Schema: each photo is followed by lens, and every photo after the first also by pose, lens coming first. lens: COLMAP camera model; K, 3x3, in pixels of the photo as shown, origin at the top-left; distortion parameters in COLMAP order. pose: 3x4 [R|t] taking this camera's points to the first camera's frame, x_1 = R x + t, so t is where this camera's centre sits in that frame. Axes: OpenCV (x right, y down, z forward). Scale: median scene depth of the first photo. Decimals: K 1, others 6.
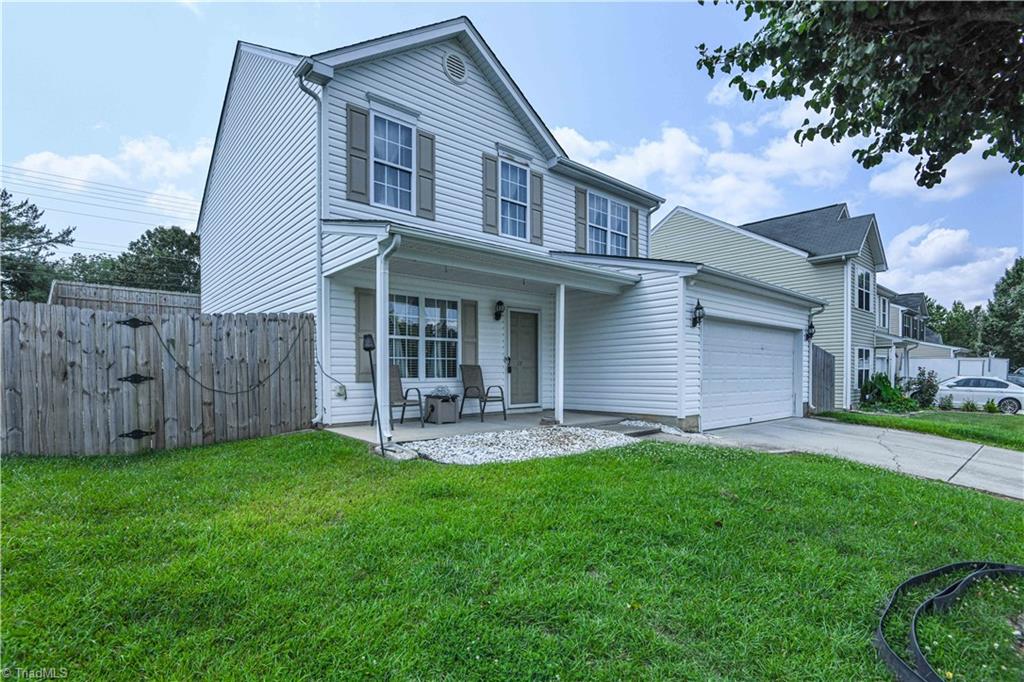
lens RADIAL K [[491.6, 0, 510.4], [0, 491.6, 374.9], [0, 0, 1]] dist [-0.057128, -0.000073]
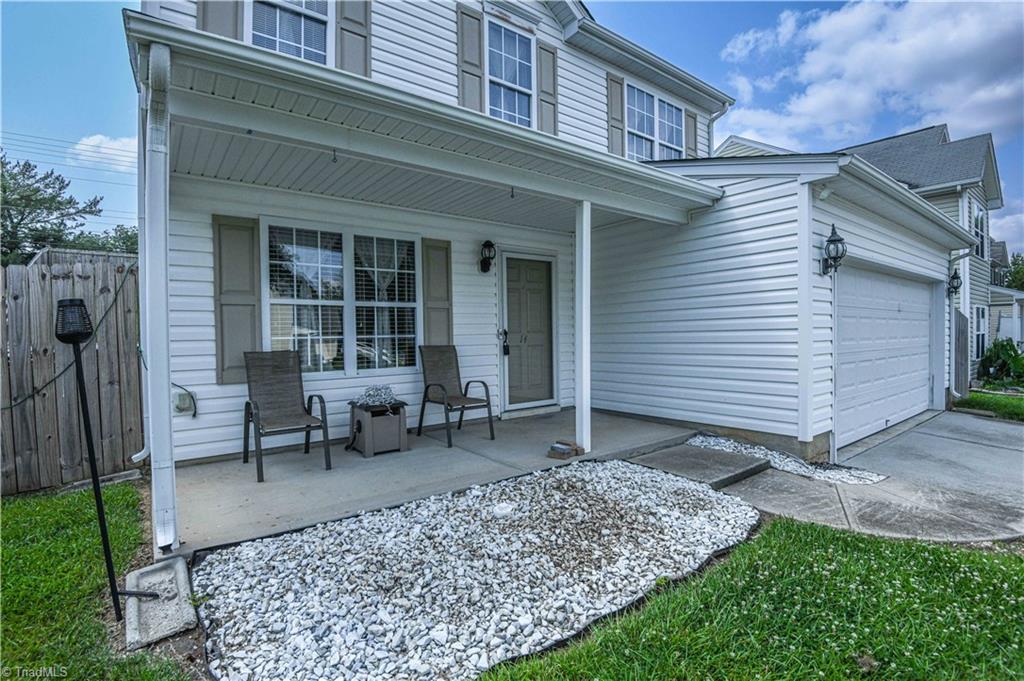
lens RADIAL K [[495.9, 0, 516.1], [0, 495.9, 352.2], [0, 0, 1]] dist [-0.052586, -0.000514]
pose [[0.998691, -0.012315, -0.049640, 0.043644], [0.013758, 0.999490, 0.028817, -0.026629], [0.049259, -0.029462, 0.998351, 0.368956]]
